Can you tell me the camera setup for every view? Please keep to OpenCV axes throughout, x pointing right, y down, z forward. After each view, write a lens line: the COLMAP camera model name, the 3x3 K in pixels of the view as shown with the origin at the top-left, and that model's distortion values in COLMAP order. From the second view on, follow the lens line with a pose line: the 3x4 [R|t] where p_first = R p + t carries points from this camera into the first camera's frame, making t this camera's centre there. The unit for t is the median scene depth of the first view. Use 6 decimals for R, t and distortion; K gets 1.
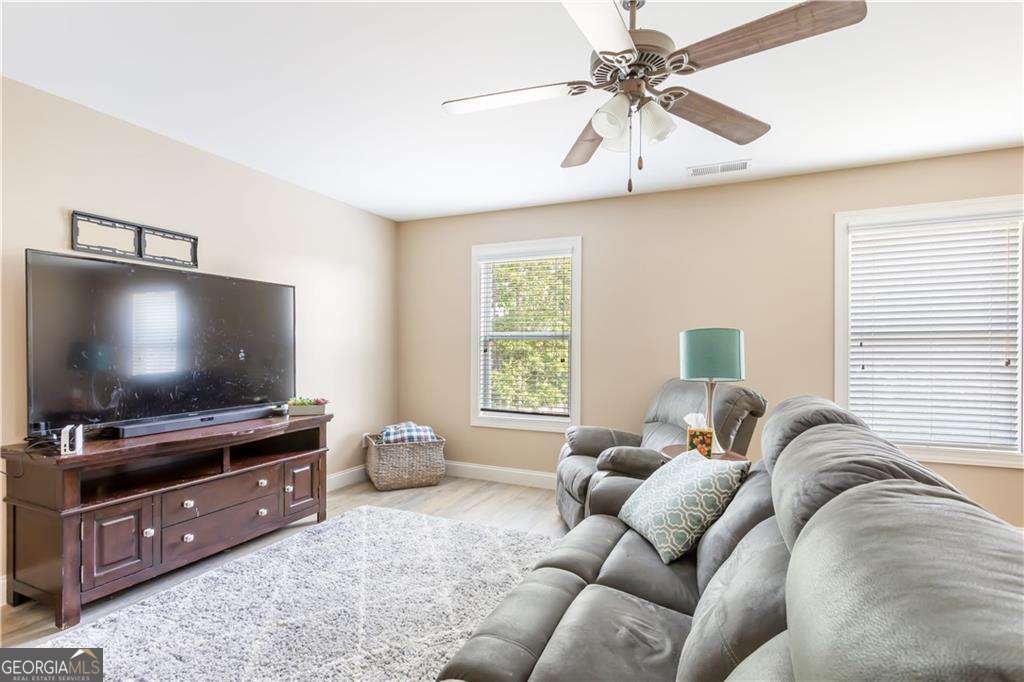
lens RADIAL K [[486.7, 0, 509.2], [0, 486.7, 340.2], [0, 0, 1]] dist [0.001669, 0.000962]
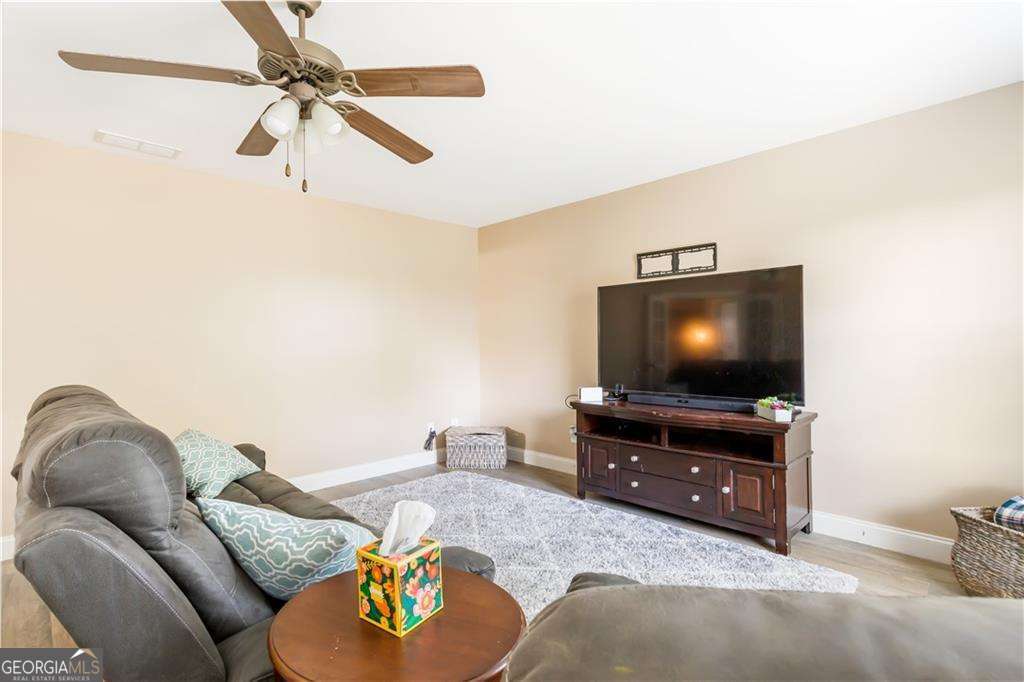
lens RADIAL K [[454.3, 0, 512.0], [0, 454.3, 341.0], [0, 0, 1]] dist [0.001637, 0.000316]
pose [[-0.309468, -0.010789, -0.950849, 0.545264], [0.014697, 0.999762, -0.016127, 0.027839], [0.950796, -0.018966, -0.309235, 0.940612]]
